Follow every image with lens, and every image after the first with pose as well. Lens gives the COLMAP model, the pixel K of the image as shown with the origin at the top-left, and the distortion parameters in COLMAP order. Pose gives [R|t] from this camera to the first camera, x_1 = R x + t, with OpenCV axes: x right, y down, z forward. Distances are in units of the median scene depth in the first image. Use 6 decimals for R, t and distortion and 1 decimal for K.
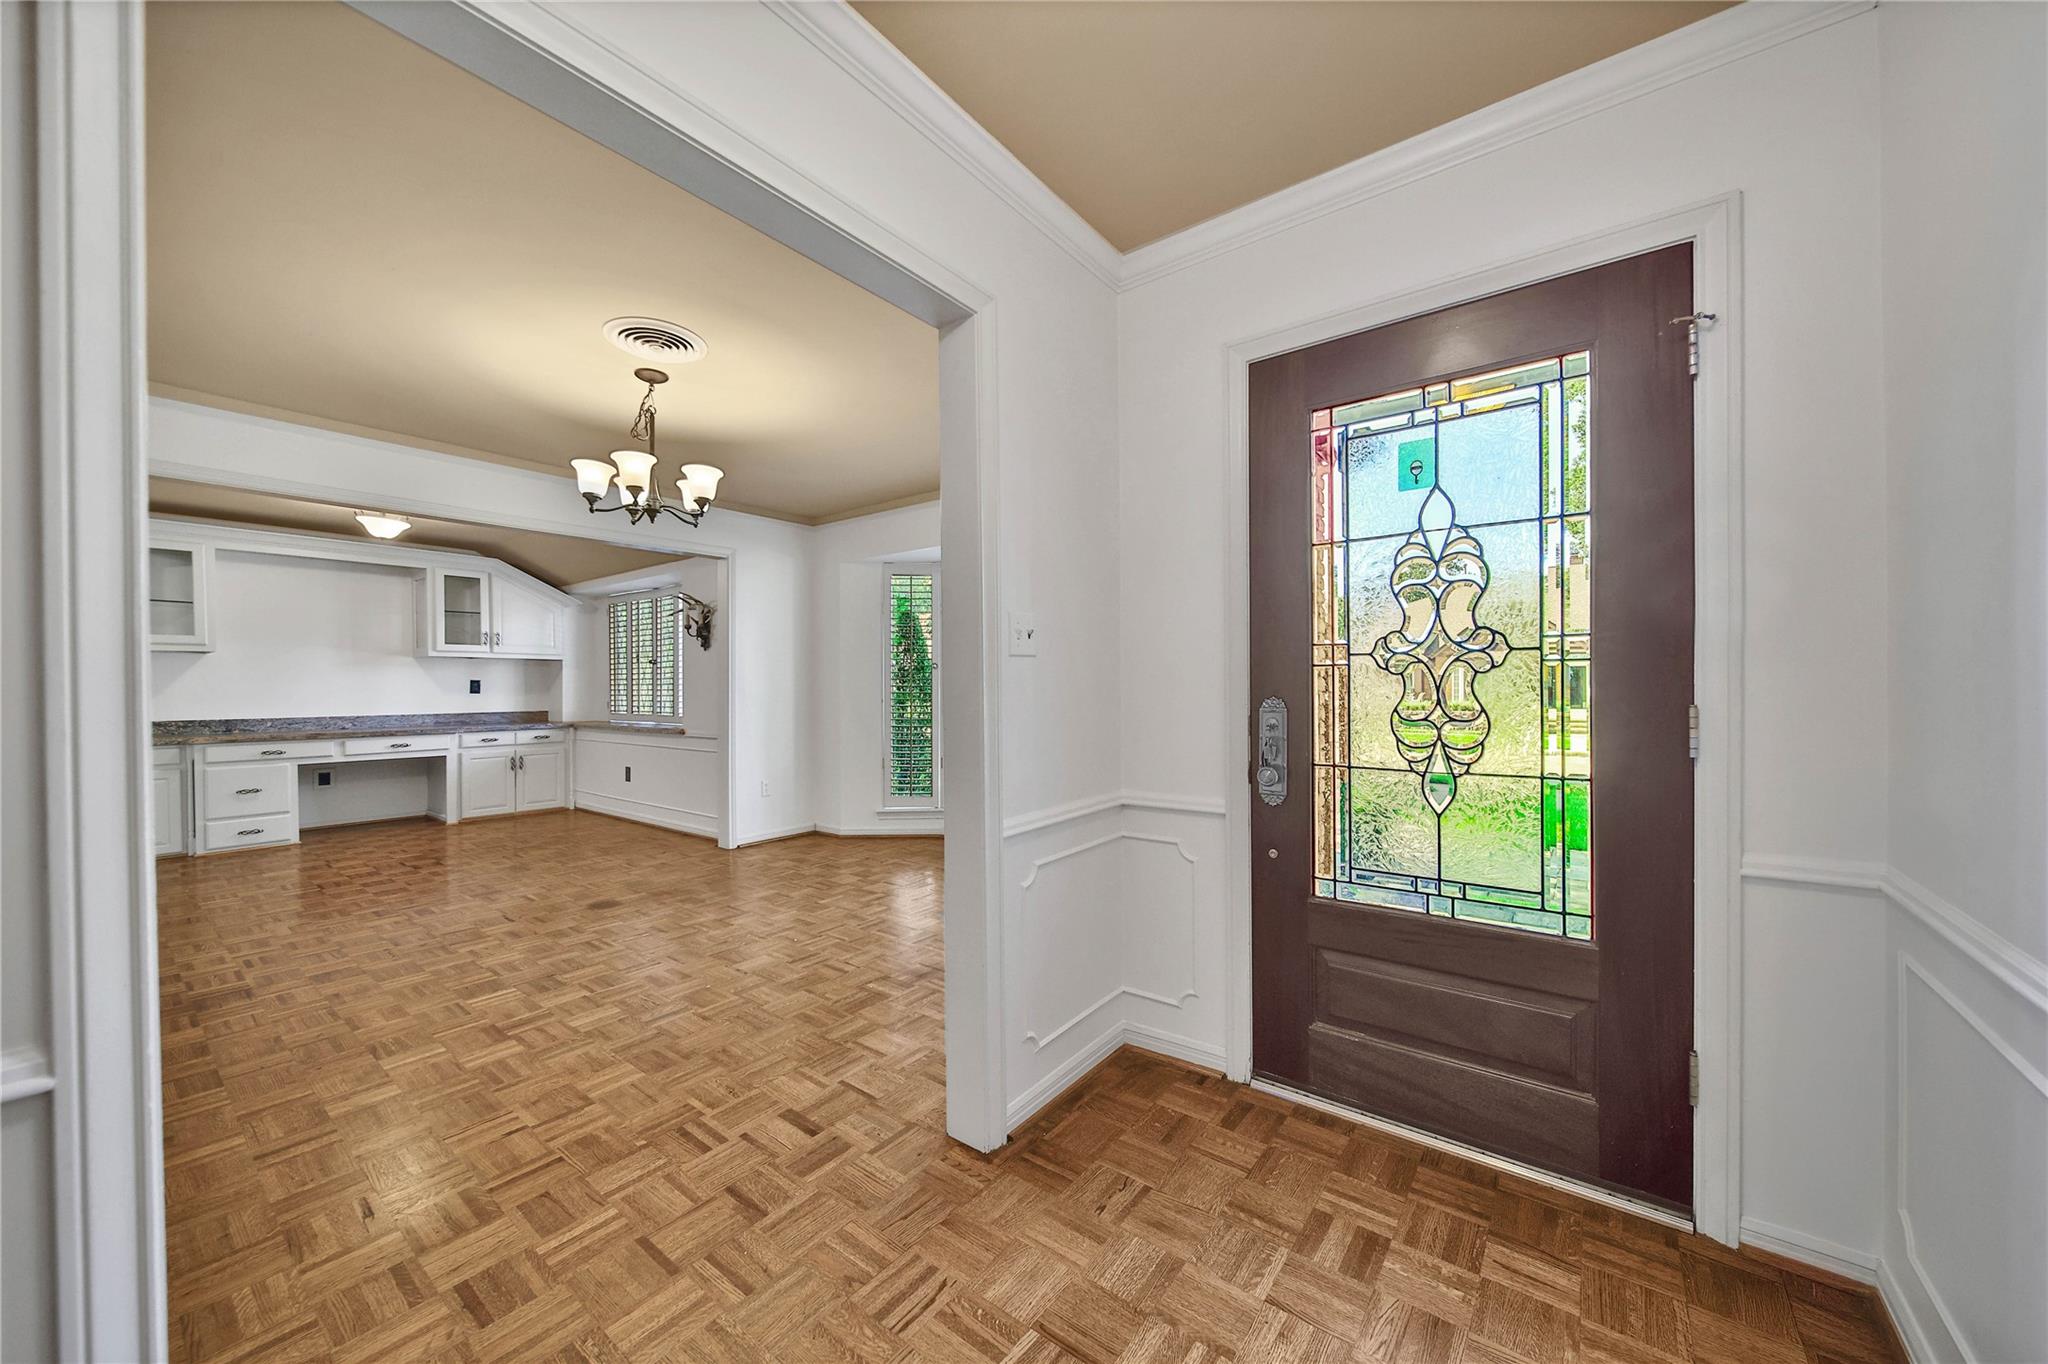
lens RADIAL K [[736.6, 0, 1014.9], [0, 736.6, 684.5], [0, 0, 1]] dist [-0.001945, -0.000256]
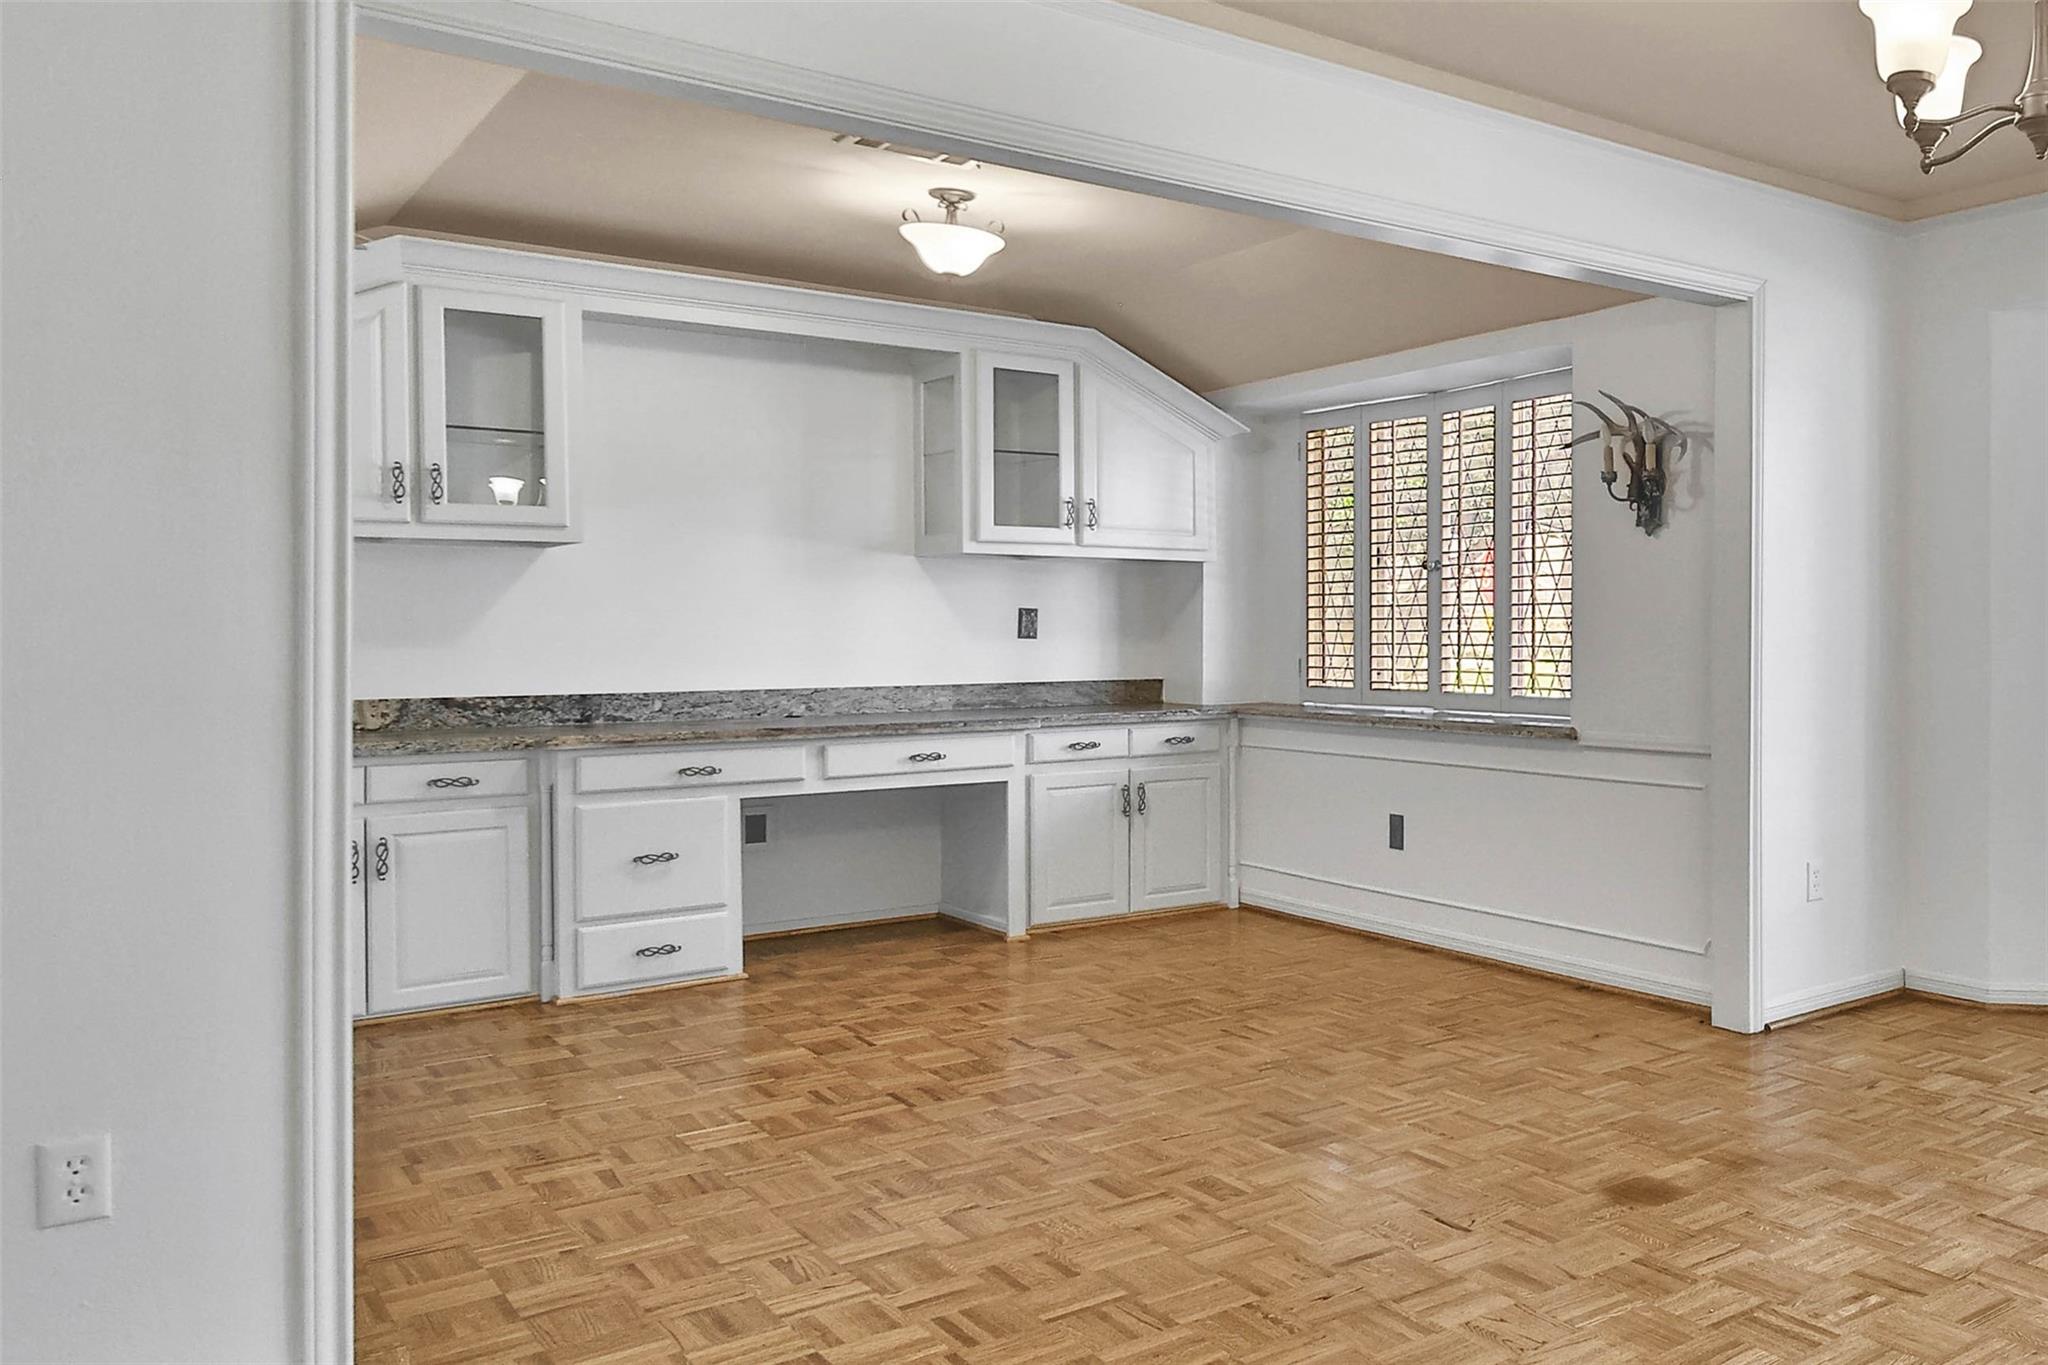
lens RADIAL K [[1350.7, 0, 1025.3], [0, 1350.7, 620.3], [0, 0, 1]] dist [0.002427, -0.001178]
pose [[0.988047, 0.001164, -0.154147, -0.637807], [-0.001781, 0.999991, -0.003864, 0.004546], [0.154141, 0.004092, 0.988040, 0.211206]]
